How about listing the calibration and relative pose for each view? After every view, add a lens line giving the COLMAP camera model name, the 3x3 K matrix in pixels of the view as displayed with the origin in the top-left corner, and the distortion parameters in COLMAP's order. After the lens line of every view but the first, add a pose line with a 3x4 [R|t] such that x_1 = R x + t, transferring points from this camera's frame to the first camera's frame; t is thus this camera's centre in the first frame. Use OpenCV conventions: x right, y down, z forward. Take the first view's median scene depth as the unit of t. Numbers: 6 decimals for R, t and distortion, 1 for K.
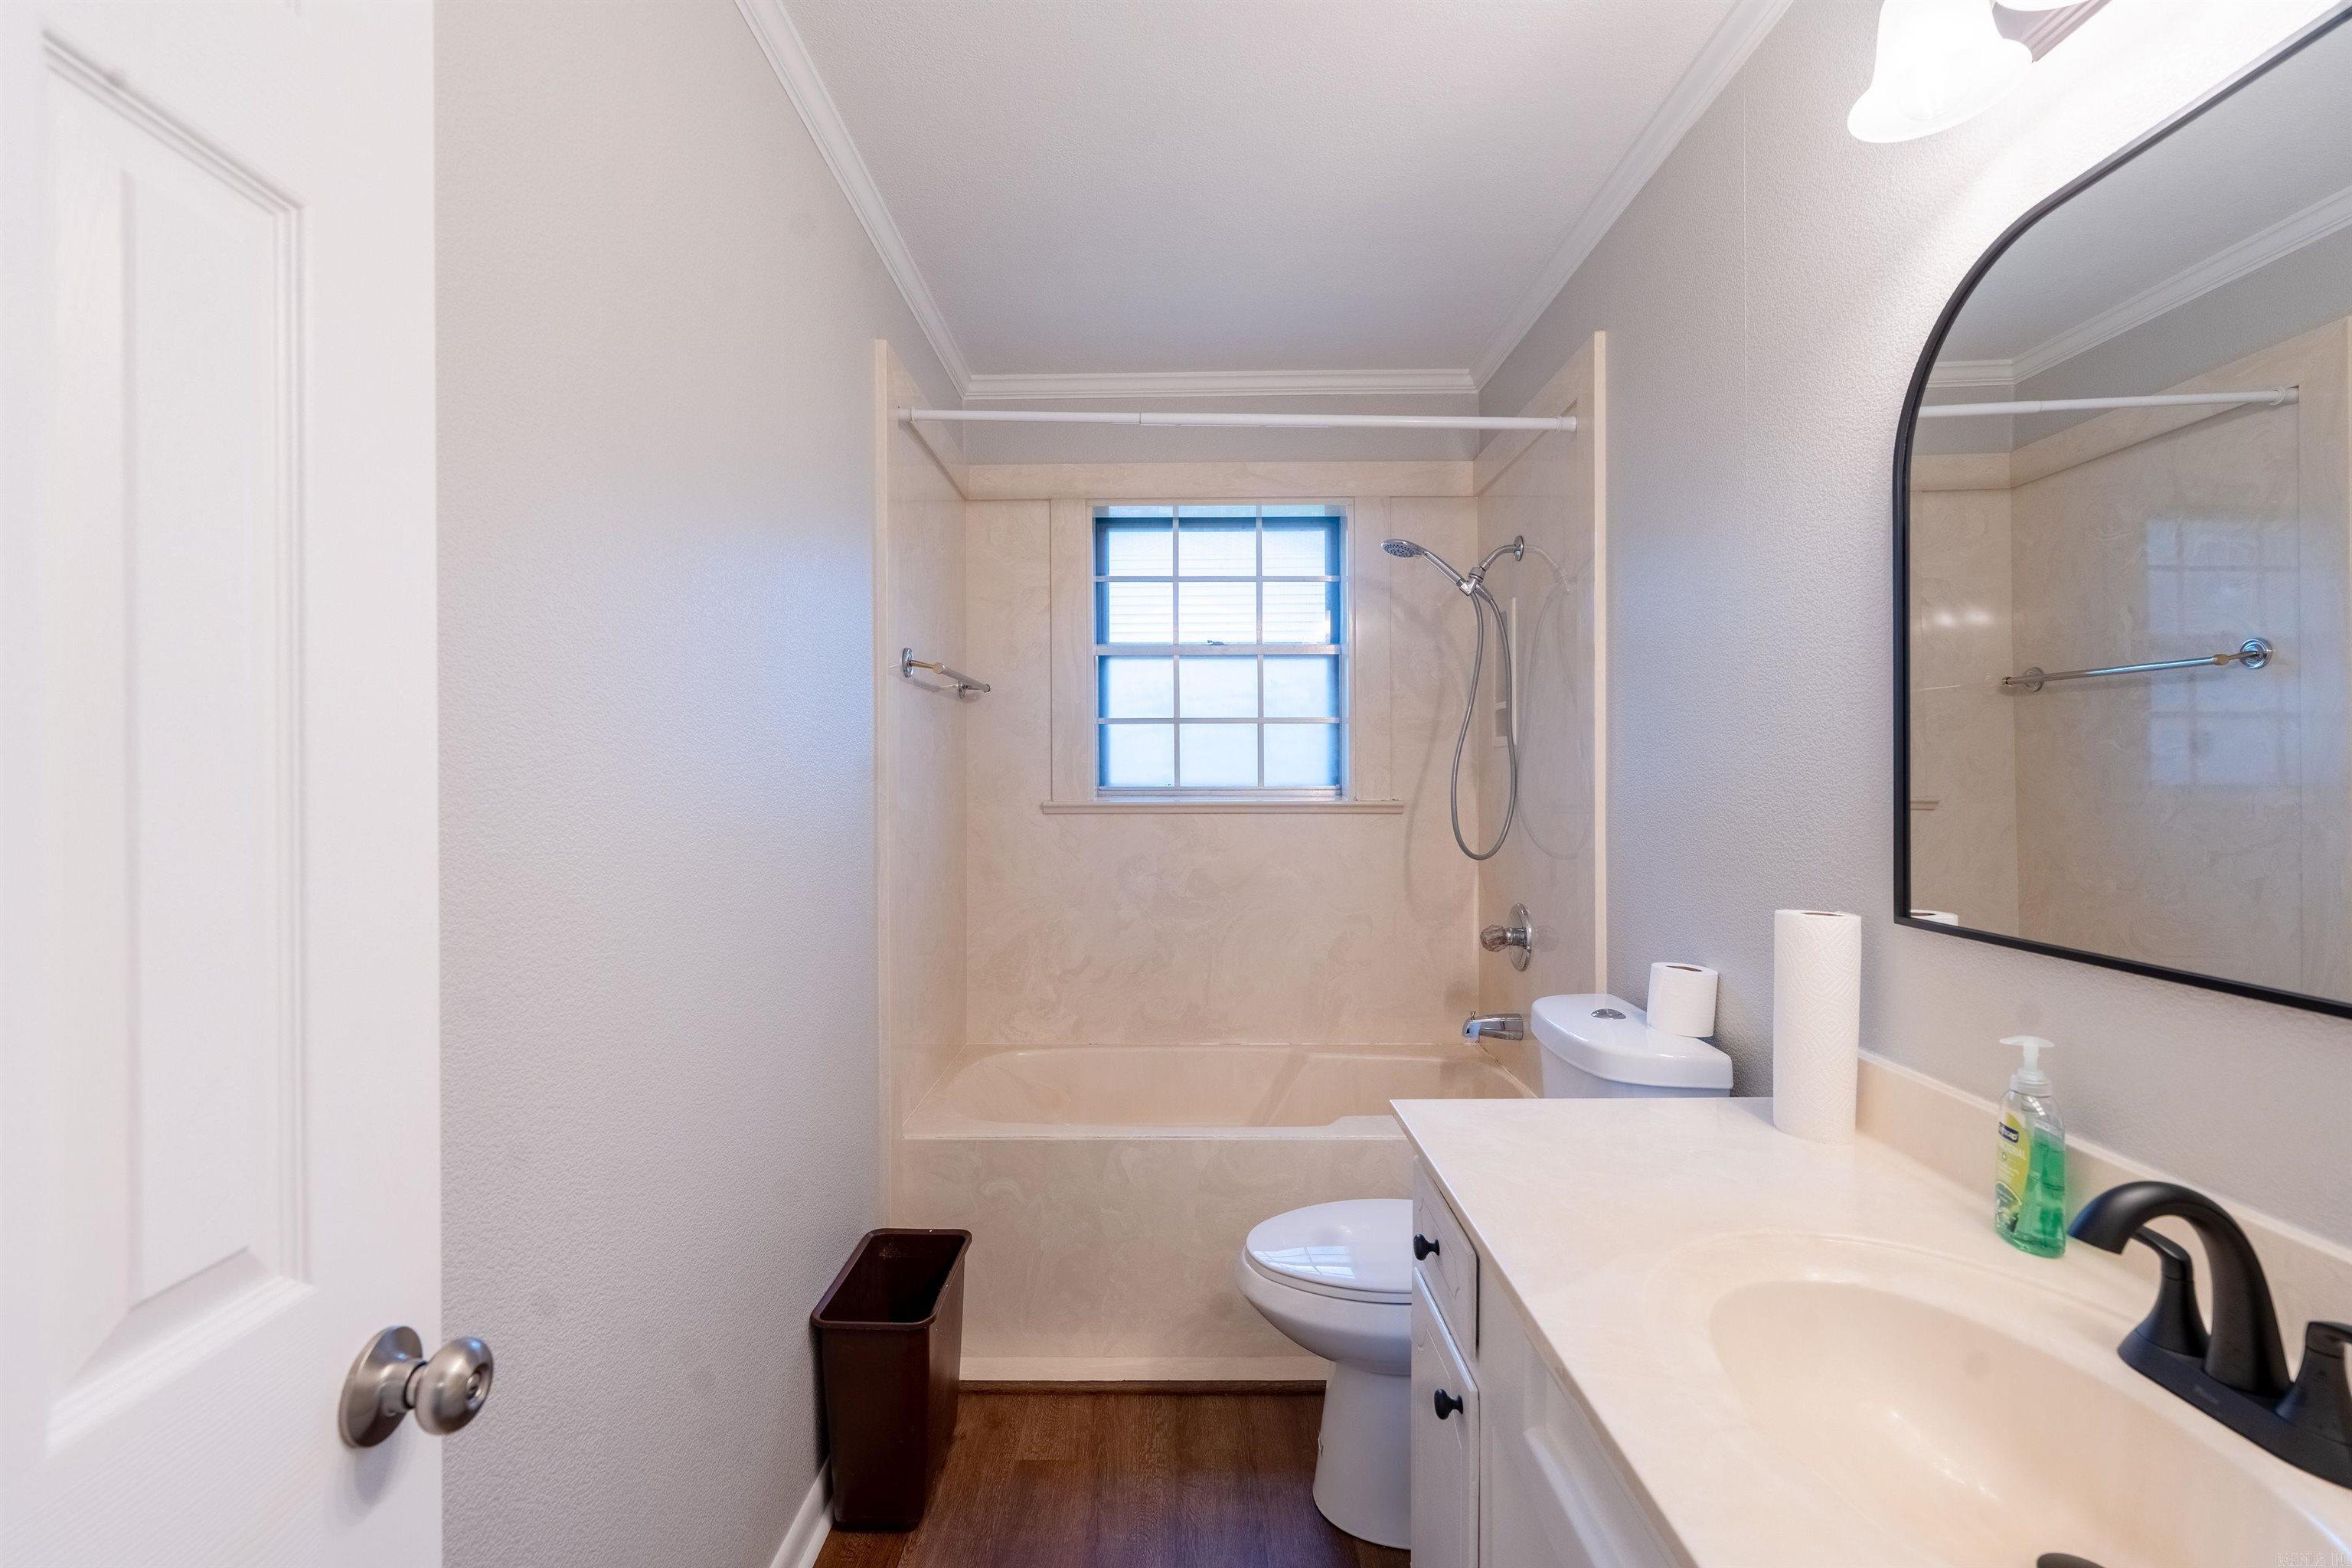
lens RADIAL K [[1068.5, 0, 1154.9], [0, 1068.5, 786.7], [0, 0, 1]] dist [-0.008269, 0.004594]
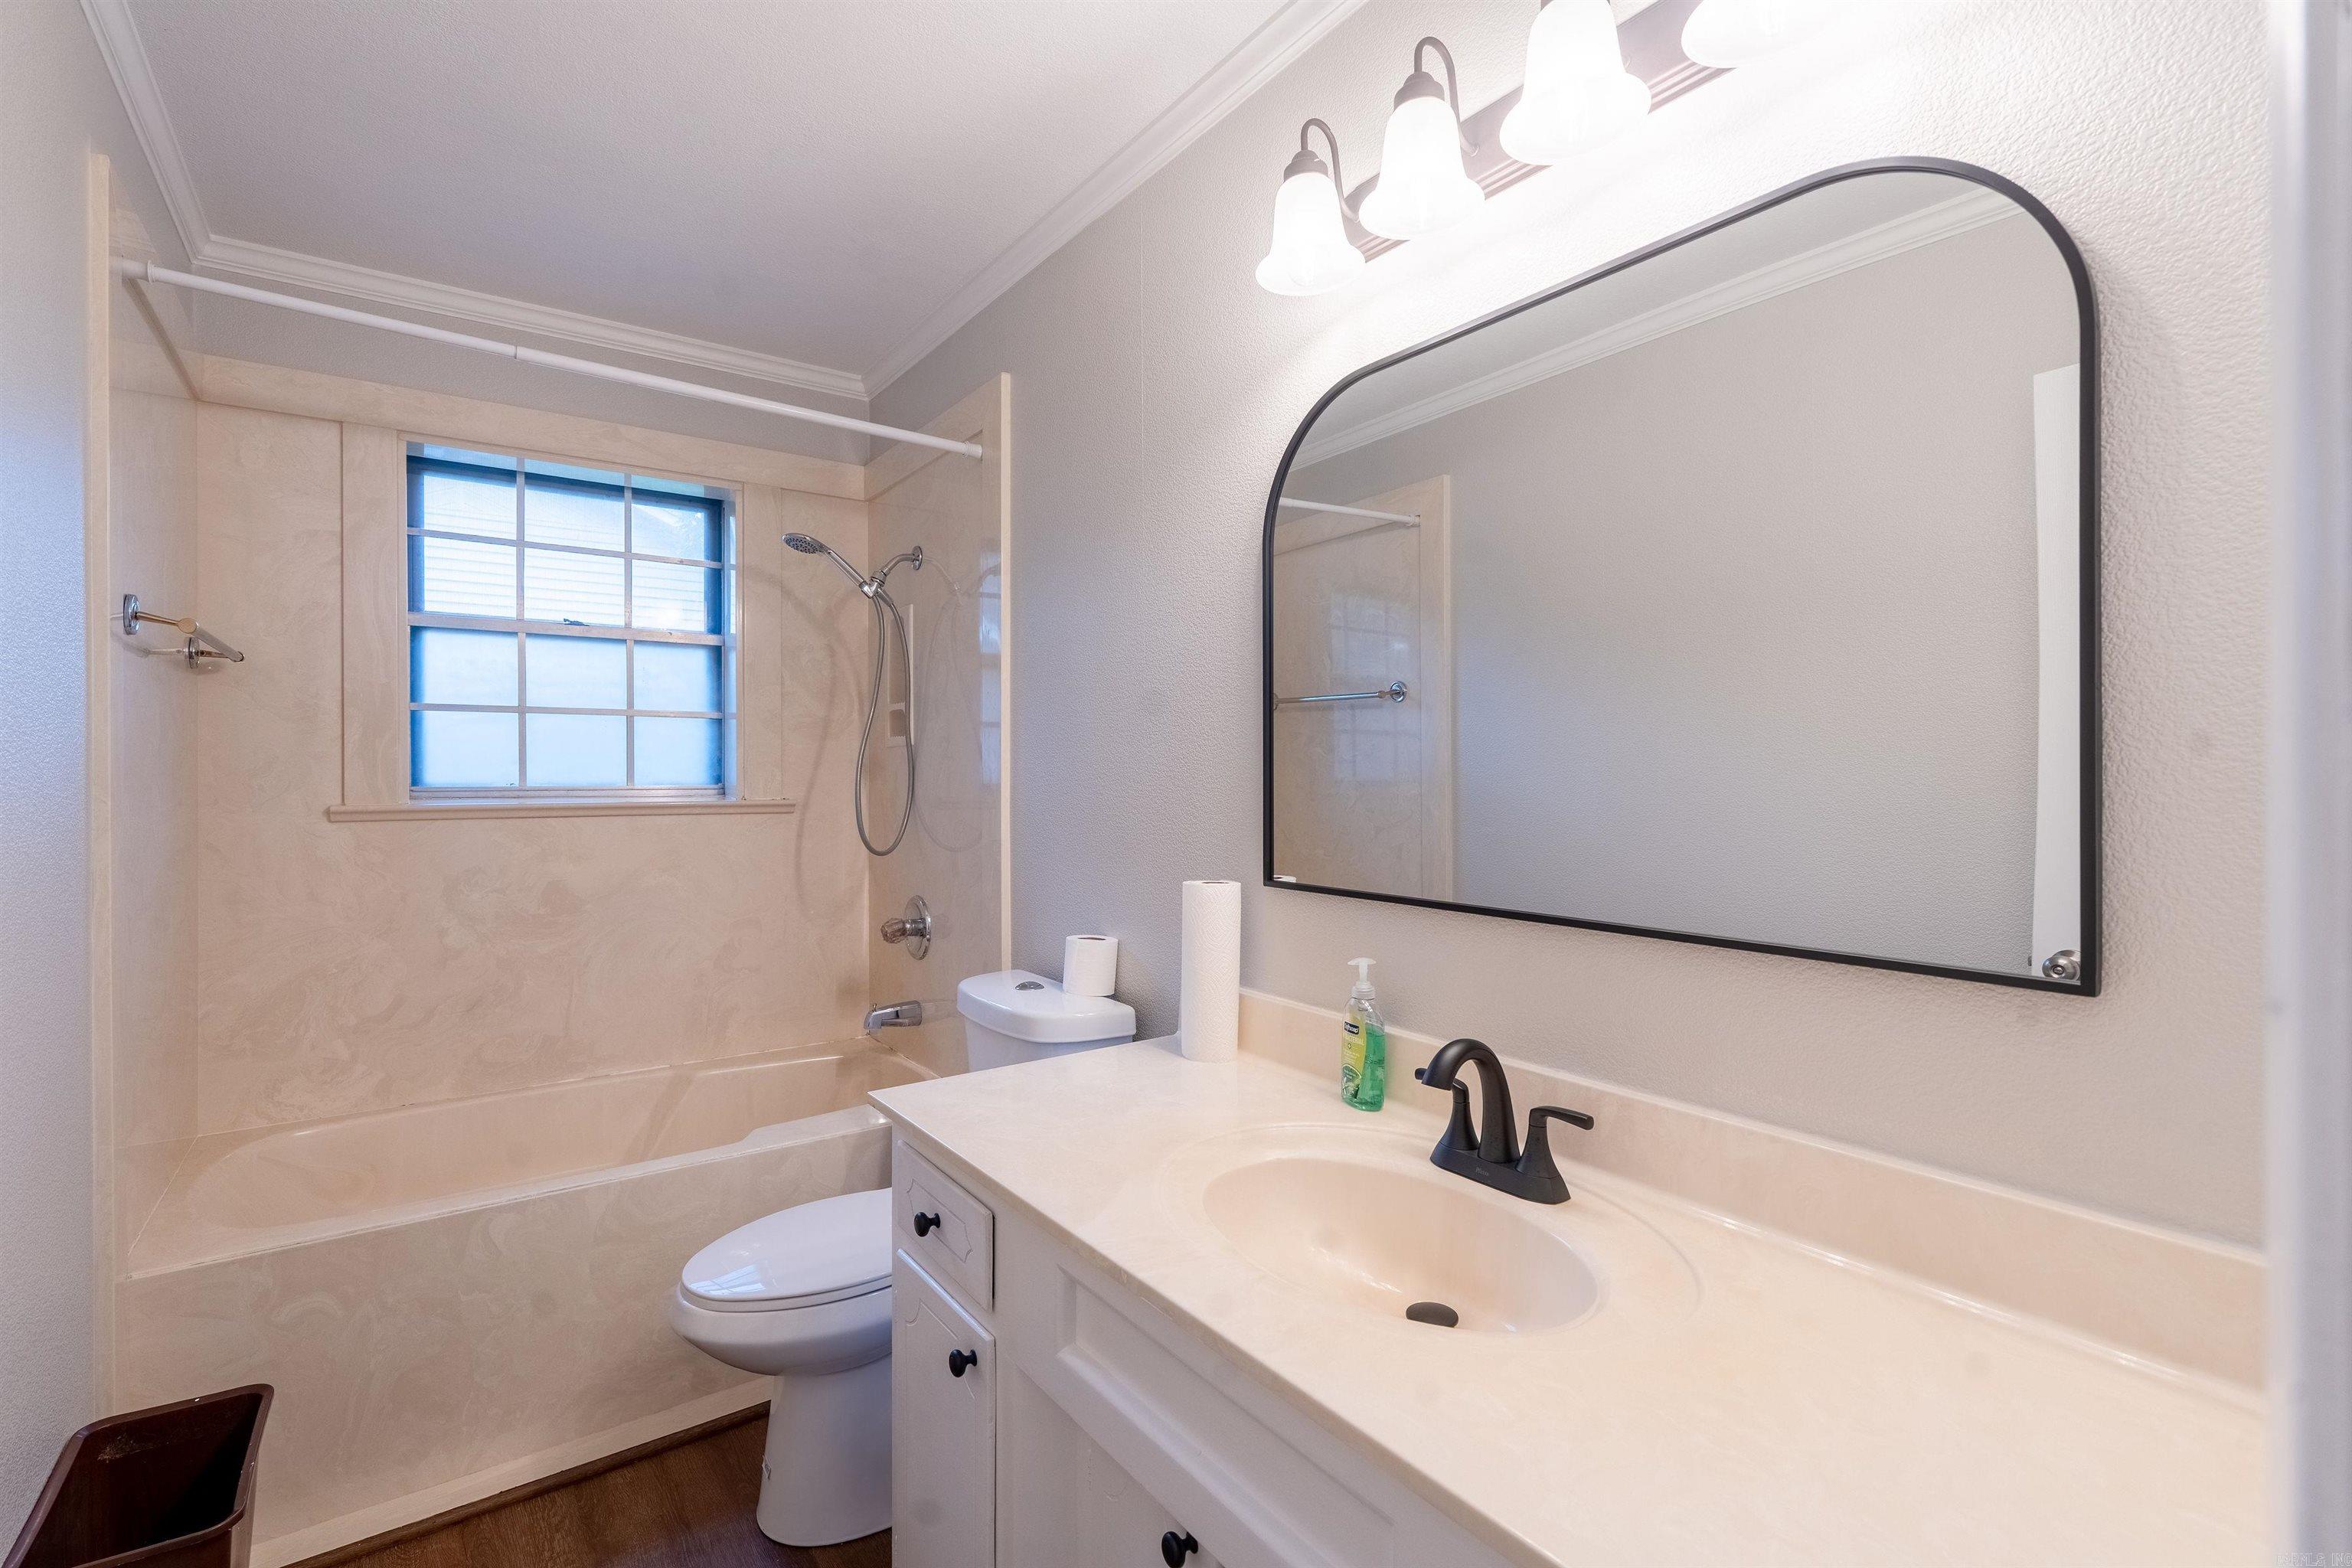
lens RADIAL K [[1068.5, 0, 1171.6], [0, 1068.5, 783.1], [0, 0, 1]] dist [-0.008269, 0.004594]
pose [[0.798803, -0.003512, 0.601582, -0.101126], [0.004918, 0.999988, -0.000692, 0.000680], [-0.601572, 0.003511, 0.798811, 0.008361]]
